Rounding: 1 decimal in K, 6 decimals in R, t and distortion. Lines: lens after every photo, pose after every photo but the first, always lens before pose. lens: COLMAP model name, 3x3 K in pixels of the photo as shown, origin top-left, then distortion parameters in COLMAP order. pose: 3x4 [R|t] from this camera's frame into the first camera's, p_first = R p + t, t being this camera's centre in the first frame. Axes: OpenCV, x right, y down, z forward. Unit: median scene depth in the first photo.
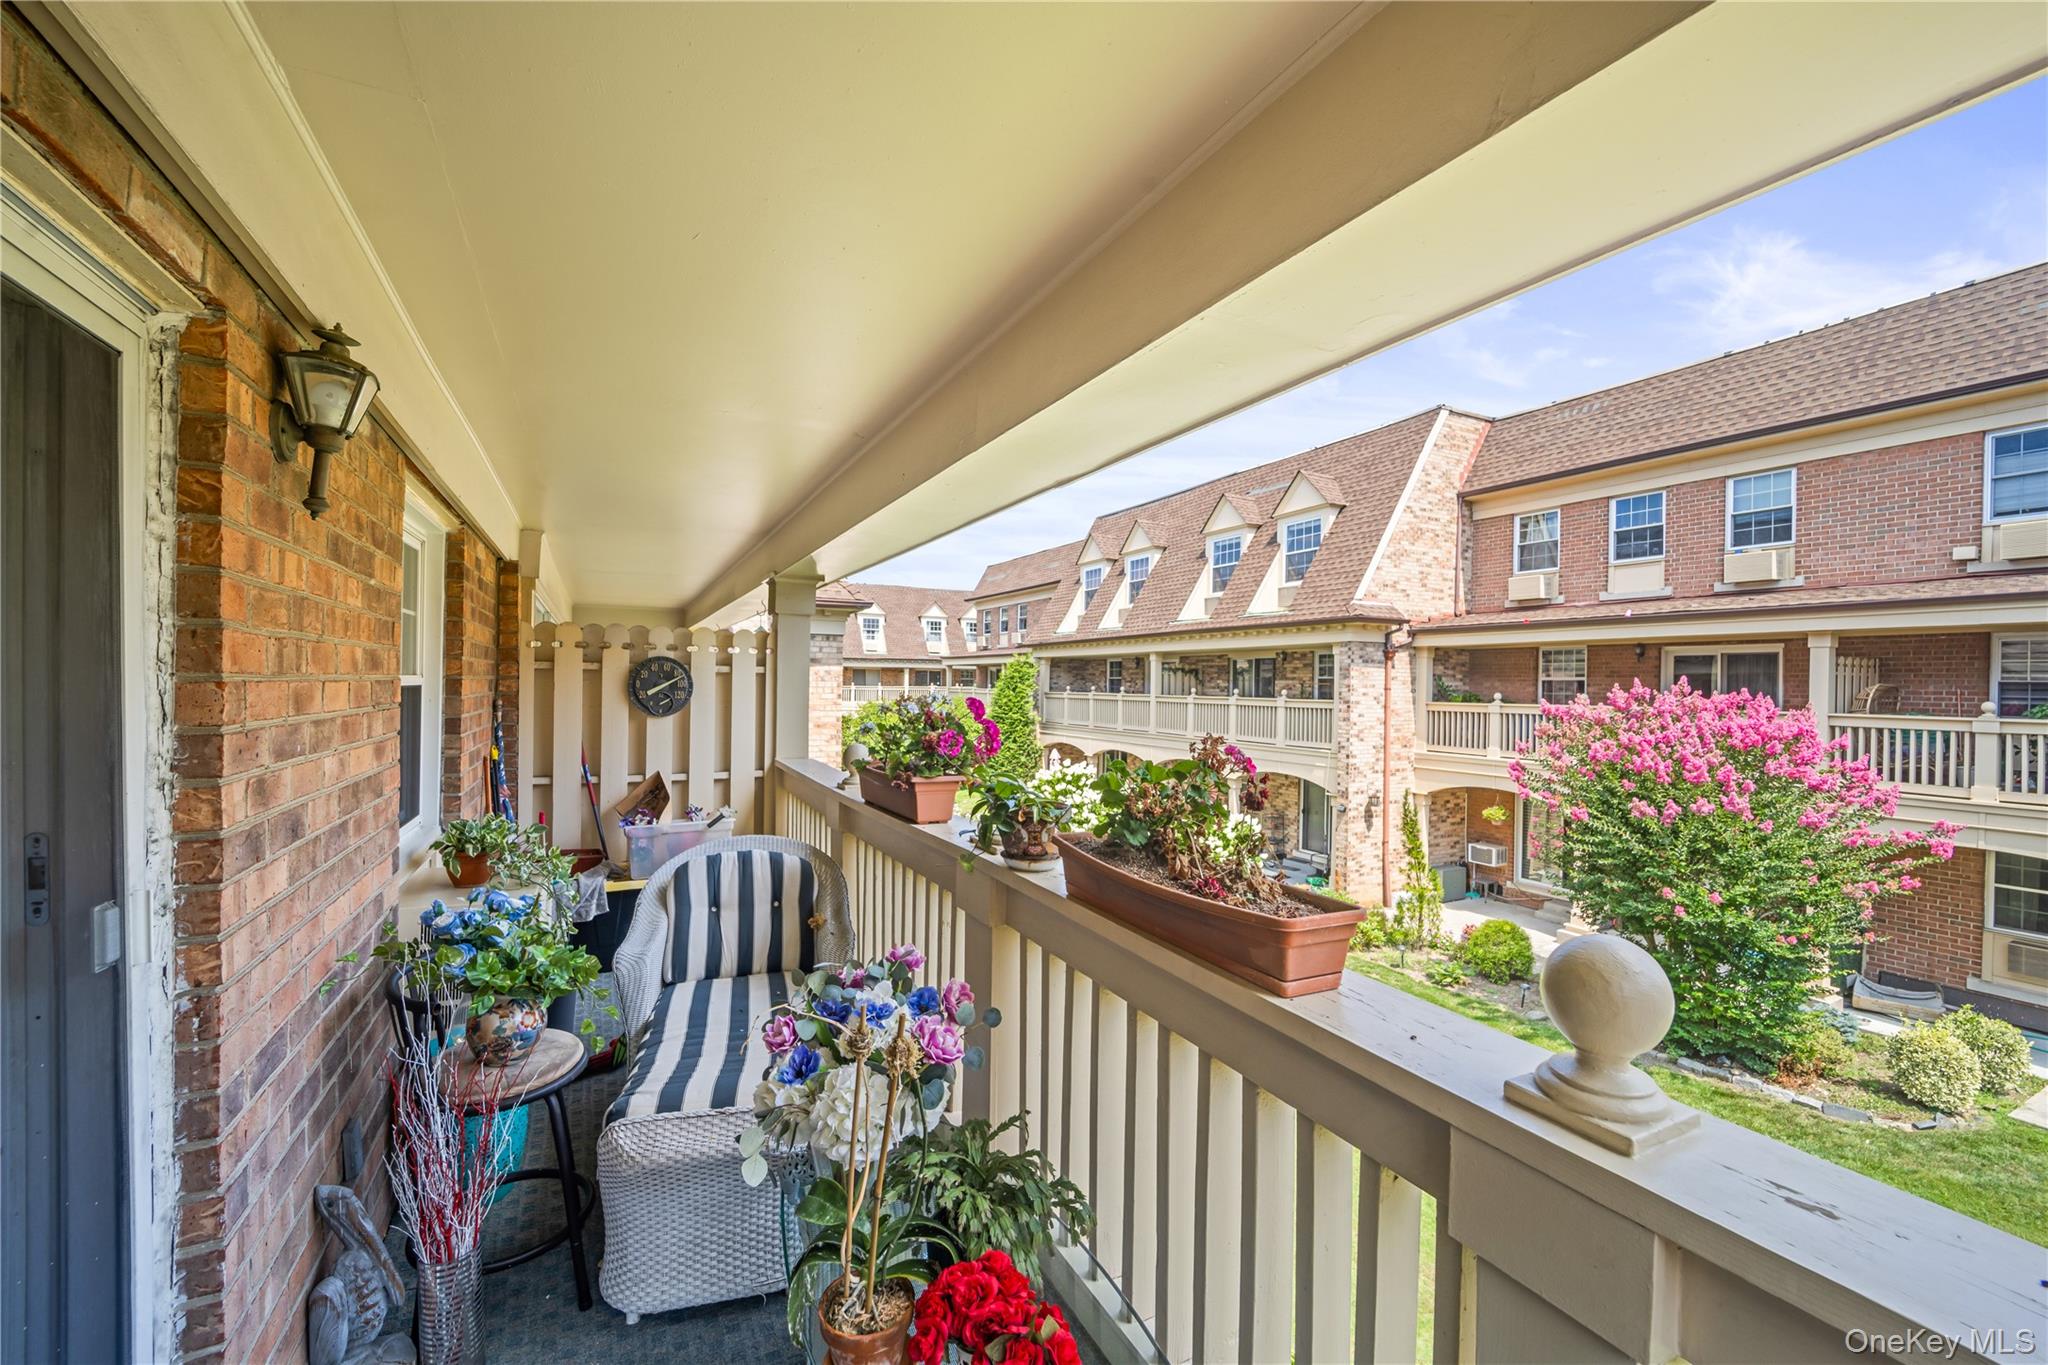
lens RADIAL K [[817.4, 0, 1024.0], [0, 817.4, 682.5], [0, 0, 1]] dist [0.091426, -0.033917]
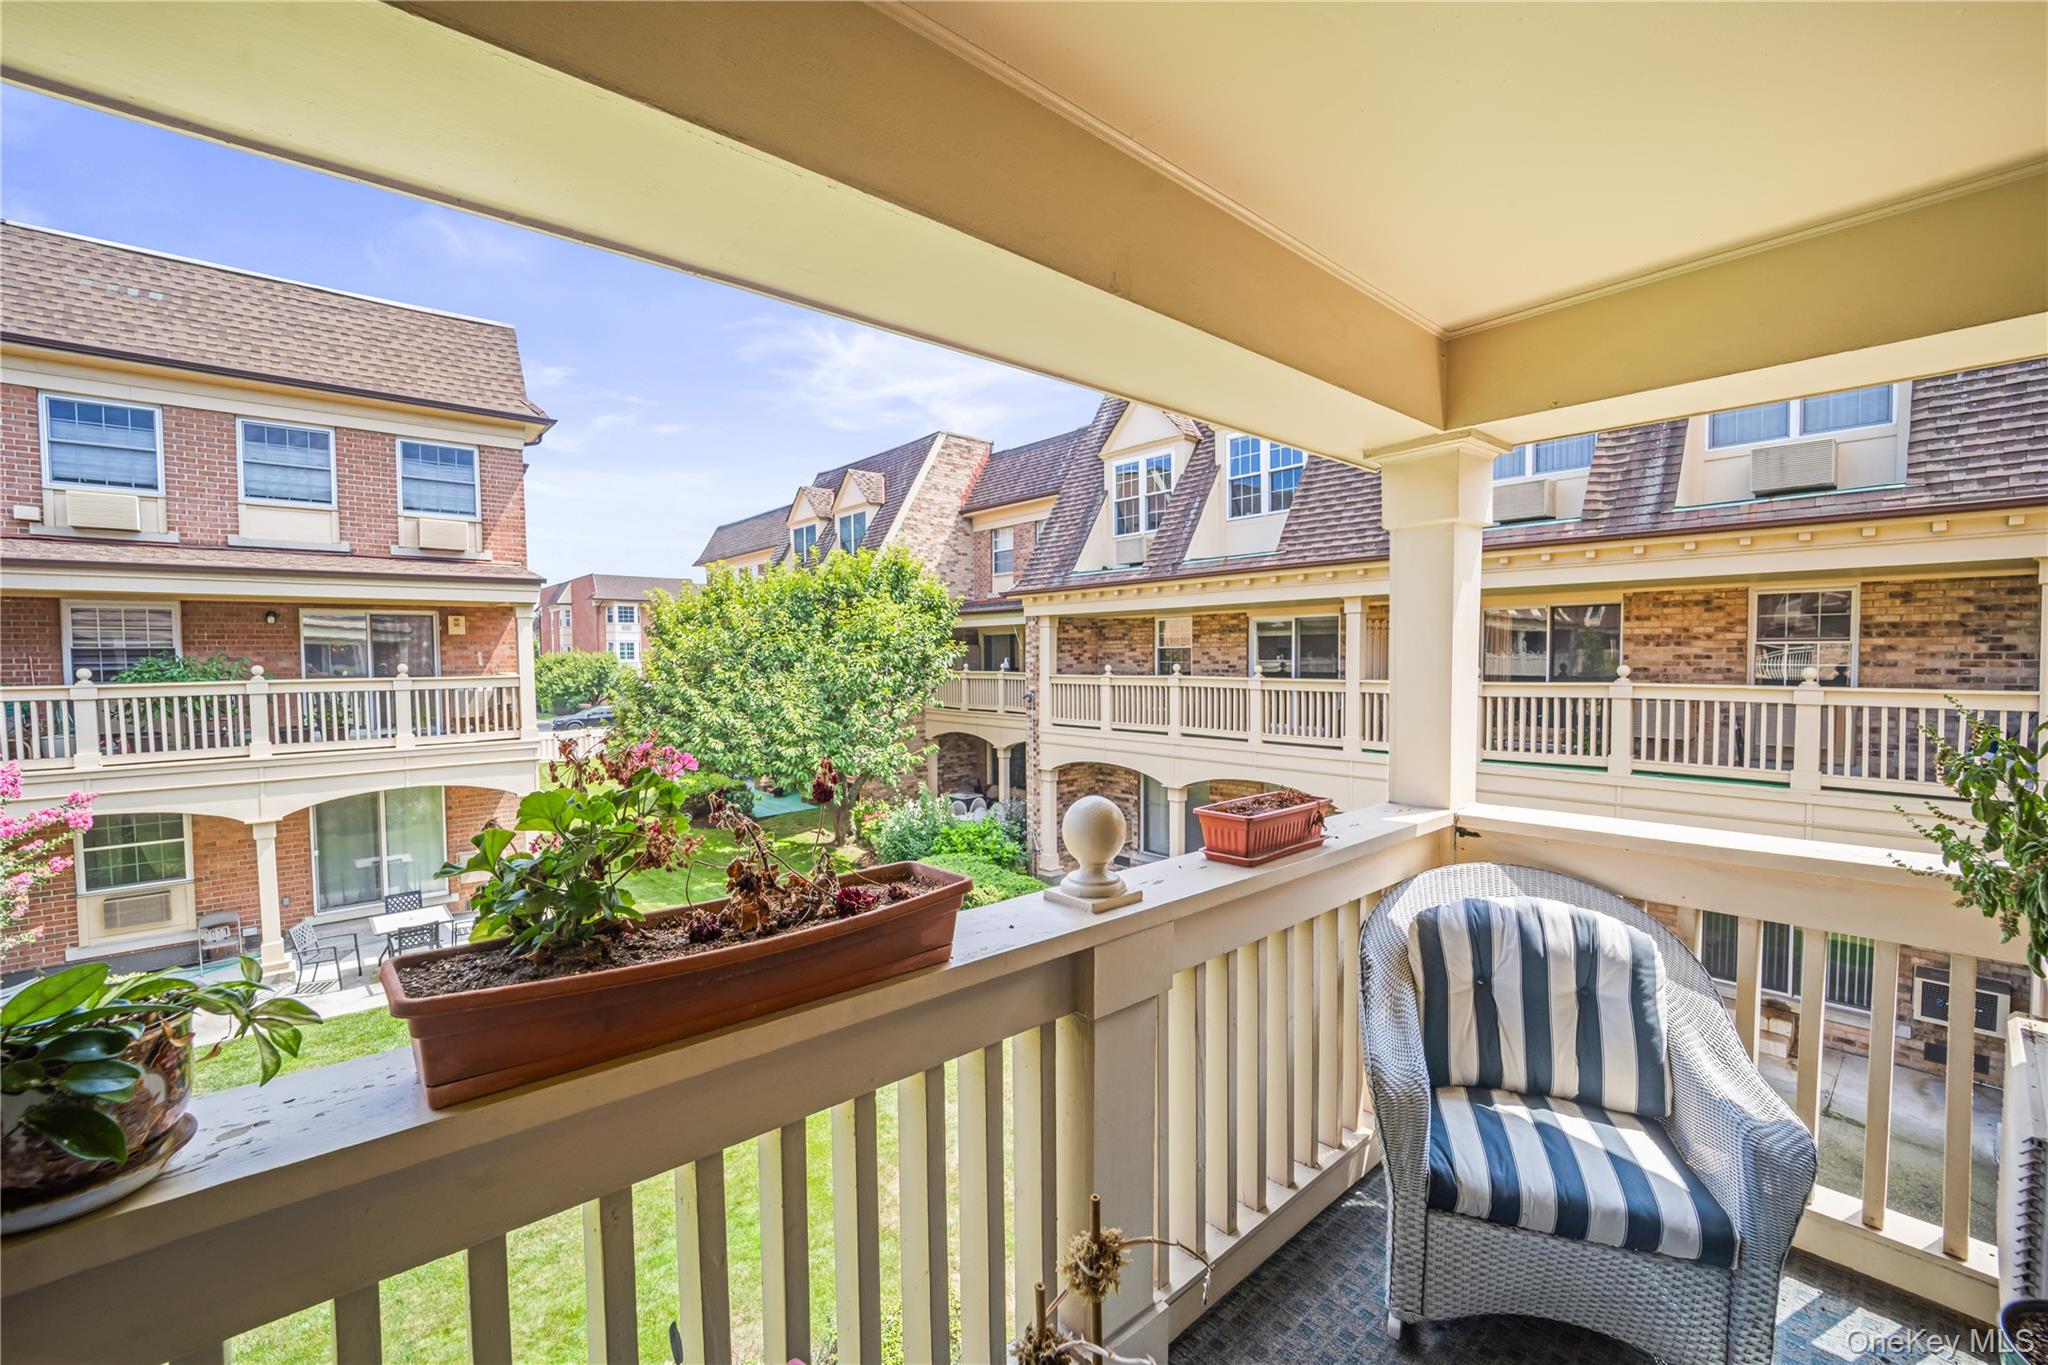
lens RADIAL K [[817.4, 0, 1024.0], [0, 817.4, 682.5], [0, 0, 1]] dist [0.091426, -0.033917]
pose [[-0.200543, -0.048139, 0.978501, -0.082262], [0.010930, 0.998620, 0.051368, -0.000974], [-0.979624, 0.020996, -0.199740, 0.140214]]
